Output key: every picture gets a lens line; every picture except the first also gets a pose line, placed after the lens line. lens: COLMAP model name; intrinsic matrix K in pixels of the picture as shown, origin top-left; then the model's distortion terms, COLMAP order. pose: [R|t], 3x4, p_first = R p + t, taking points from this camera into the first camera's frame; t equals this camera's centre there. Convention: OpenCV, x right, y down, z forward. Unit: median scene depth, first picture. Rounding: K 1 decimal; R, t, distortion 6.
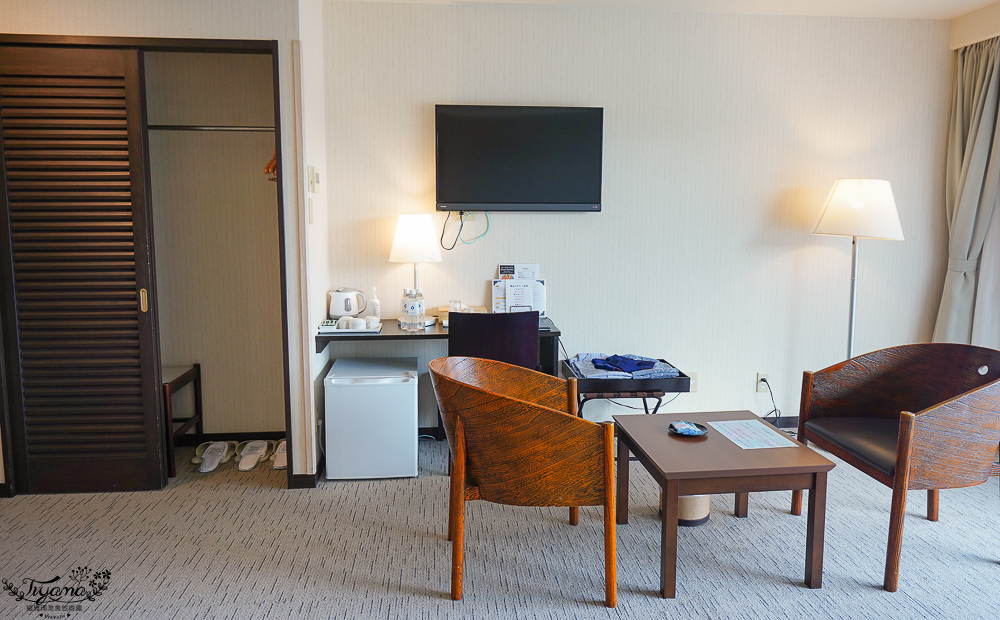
lens RADIAL K [[682.3, 0, 500.3], [0, 682.3, 307.4], [0, 0, 1]] dist [-0.002741, -0.002921]
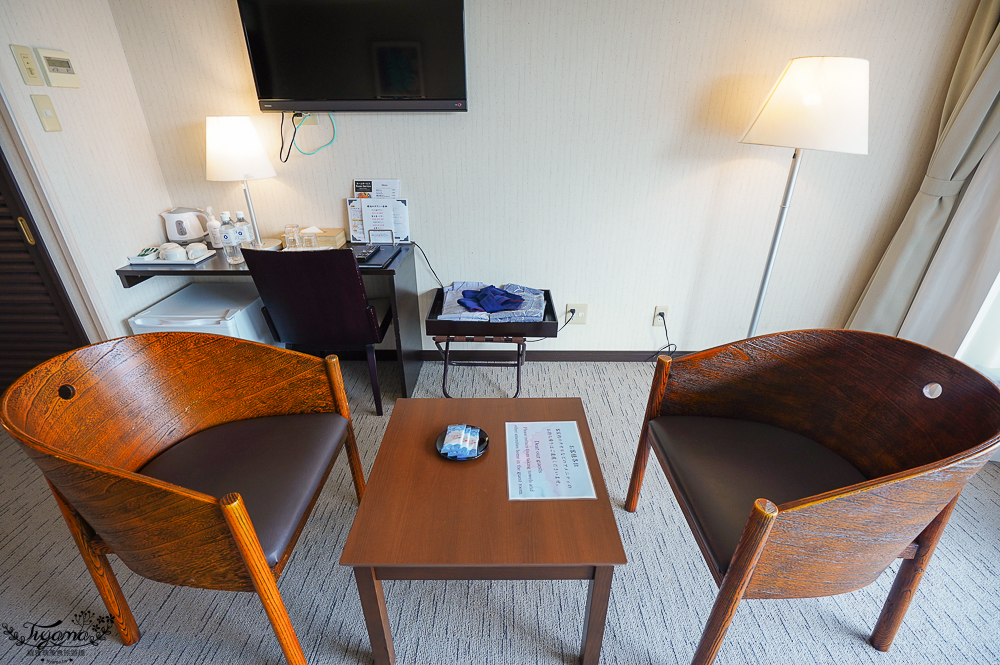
lens RADIAL K [[454.9, 0, 492.3], [0, 454.9, 353.6], [0, 0, 1]] dist [-0.008776, 0.001016]
pose [[0.991588, 0.057490, -0.115964, 0.256103], [-0.014272, 0.939043, 0.343504, -0.057172], [0.128644, -0.338960, 0.931964, 0.414948]]
